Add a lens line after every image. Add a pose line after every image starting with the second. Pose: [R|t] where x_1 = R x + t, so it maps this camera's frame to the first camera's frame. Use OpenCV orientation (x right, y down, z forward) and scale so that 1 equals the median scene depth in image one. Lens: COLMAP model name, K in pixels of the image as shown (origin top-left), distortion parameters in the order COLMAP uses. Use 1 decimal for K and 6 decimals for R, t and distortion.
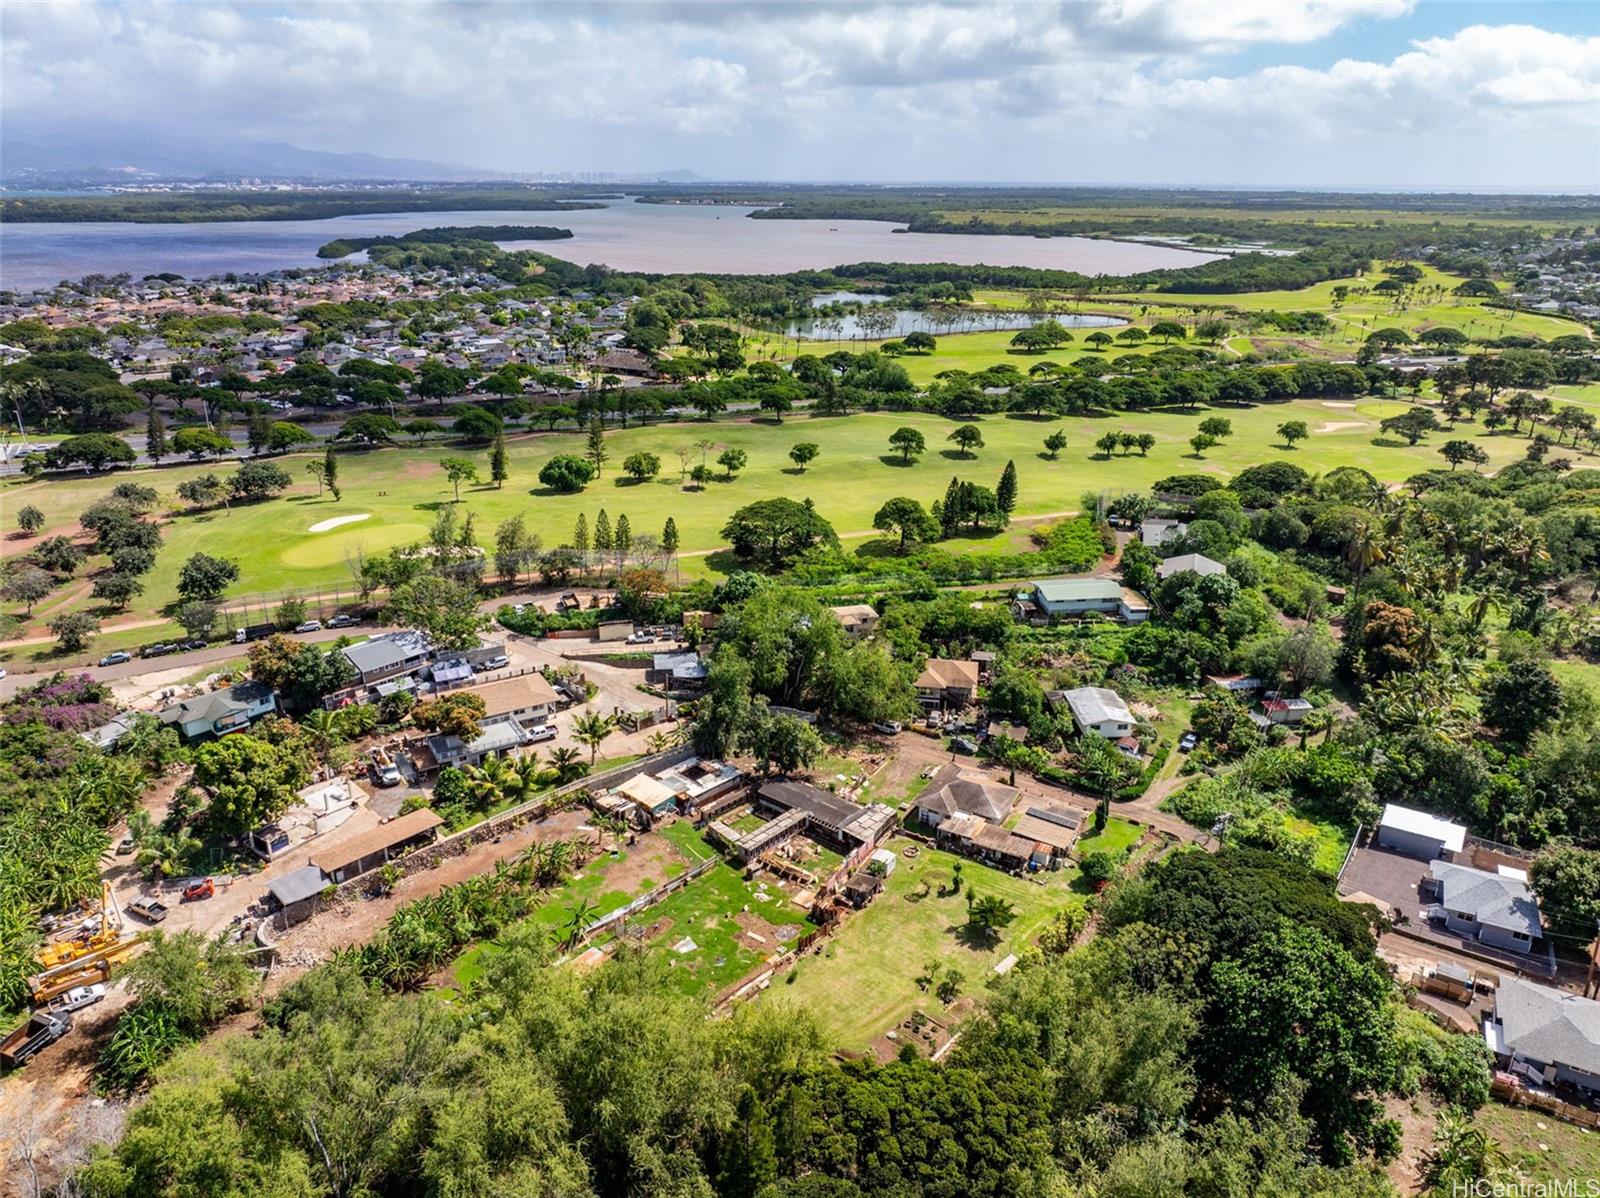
lens RADIAL K [[1112.9, 0, 800.0], [0, 1112.9, 599.0], [0, 0, 1]] dist [0.002837, -0.009527]
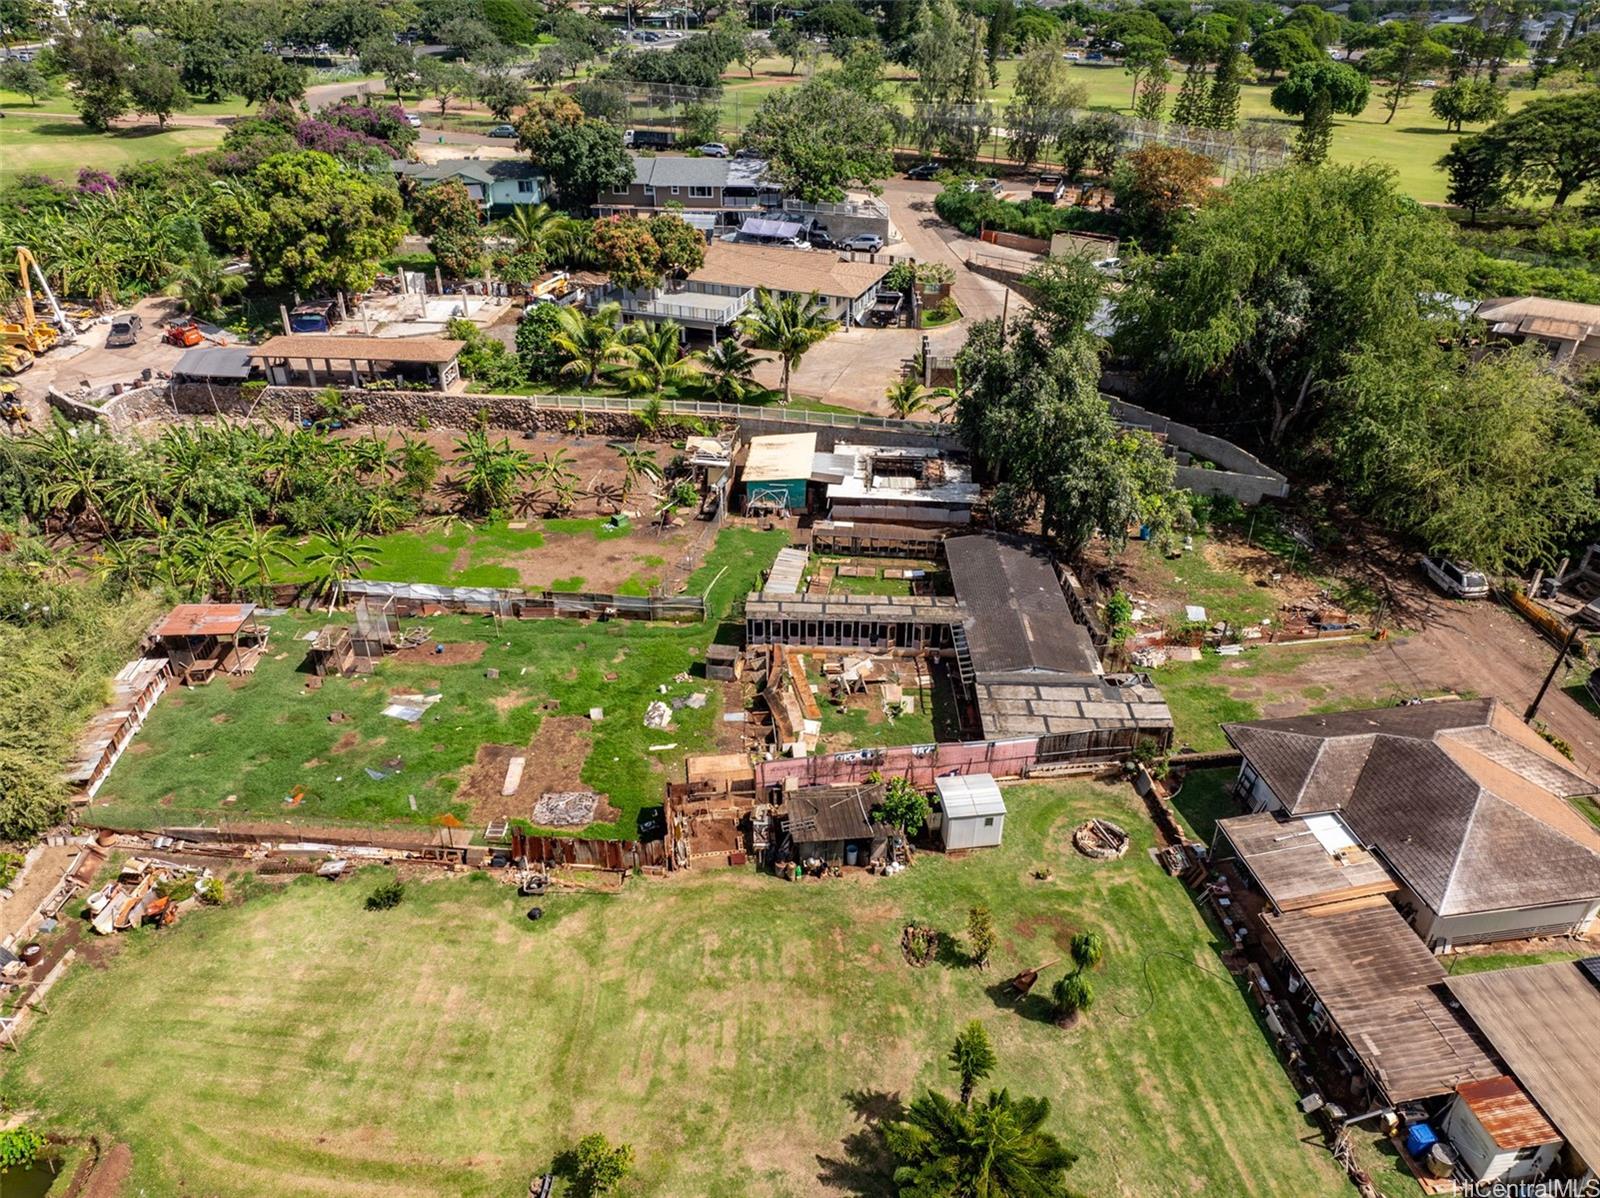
lens RADIAL K [[1112.9, 0, 800.0], [0, 1112.9, 599.0], [0, 0, 1]] dist [0.002837, -0.009527]
pose [[0.633415, 0.393064, -0.666548, 0.210126], [-0.280571, 0.919427, 0.275562, 0.089103], [0.721155, 0.012469, 0.692661, 0.643967]]
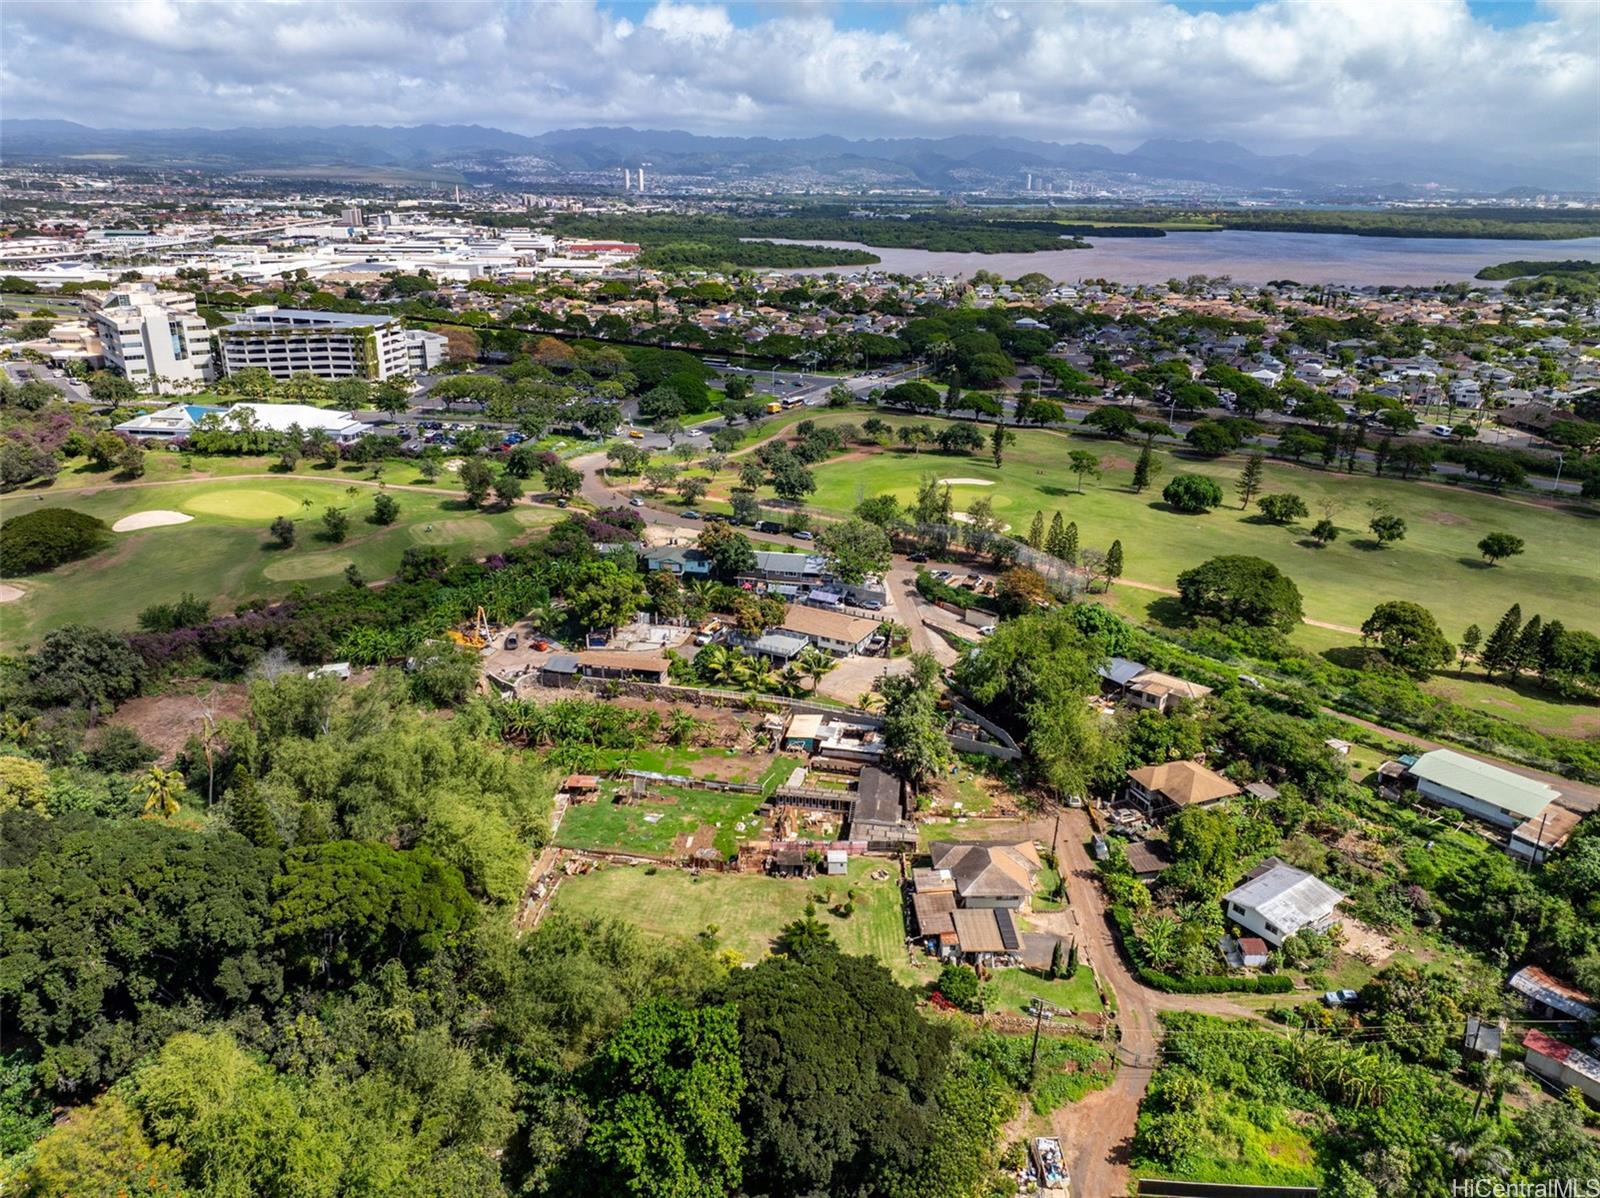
lens RADIAL K [[1095.8, 0, 801.8], [0, 1095.8, 632.7], [0, 0, 1]] dist [0.016446, -0.001560]
pose [[0.531744, 0.324327, -0.782343, 0.672219], [-0.311492, 0.933912, 0.175446, -0.105838], [0.787542, 0.150401, 0.597627, 0.308908]]
